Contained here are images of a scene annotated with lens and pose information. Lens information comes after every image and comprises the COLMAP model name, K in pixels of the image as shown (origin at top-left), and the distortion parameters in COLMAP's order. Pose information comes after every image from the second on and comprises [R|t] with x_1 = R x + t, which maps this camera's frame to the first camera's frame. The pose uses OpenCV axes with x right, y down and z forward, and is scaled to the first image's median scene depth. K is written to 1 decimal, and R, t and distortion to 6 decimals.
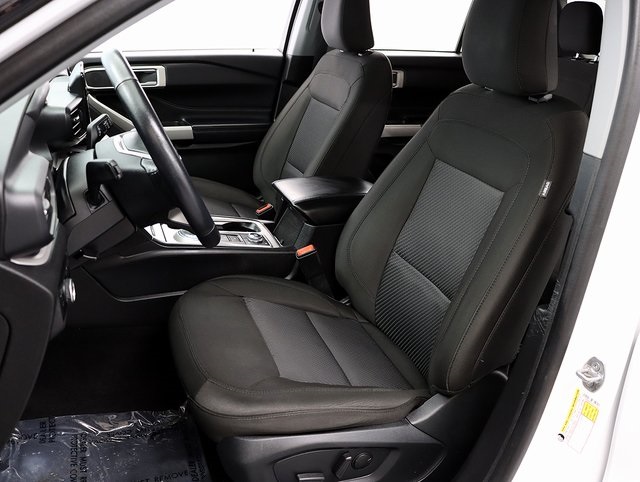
lens RADIAL K [[578.7, 0, 320.0], [0, 578.7, 241.0], [0, 0, 1]] dist [-0.189331, 0.139563]
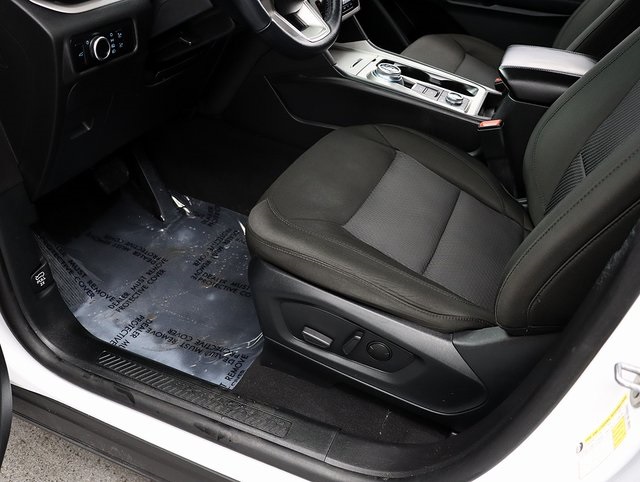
lens RADIAL K [[578.7, 0, 320.0], [0, 578.7, 241.0], [0, 0, 1]] dist [-0.189331, 0.139563]
pose [[0.736835, 0.369282, -0.566308, 0.315319], [-0.258561, 0.927888, 0.268644, 0.017242], [0.624676, -0.051521, 0.779183, 0.195362]]
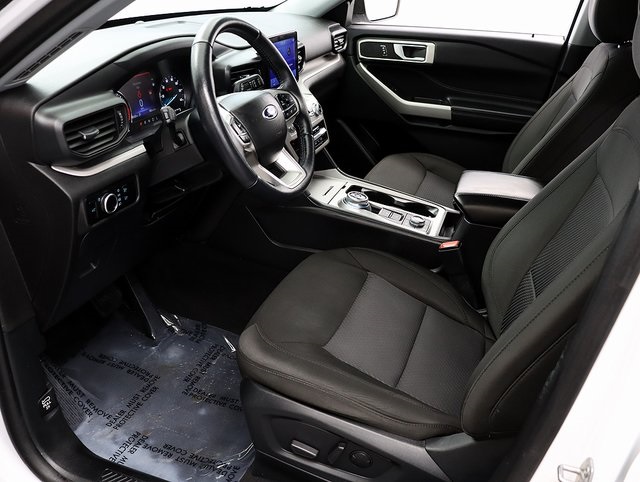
lens RADIAL K [[578.7, 0, 320.0], [0, 578.7, 241.0], [0, 0, 1]] dist [-0.189331, 0.139563]
pose [[0.774992, 0.247737, -0.581390, 0.347742], [-0.231194, 0.967332, 0.104010, -0.037234], [0.588164, 0.053807, 0.806950, 0.119180]]
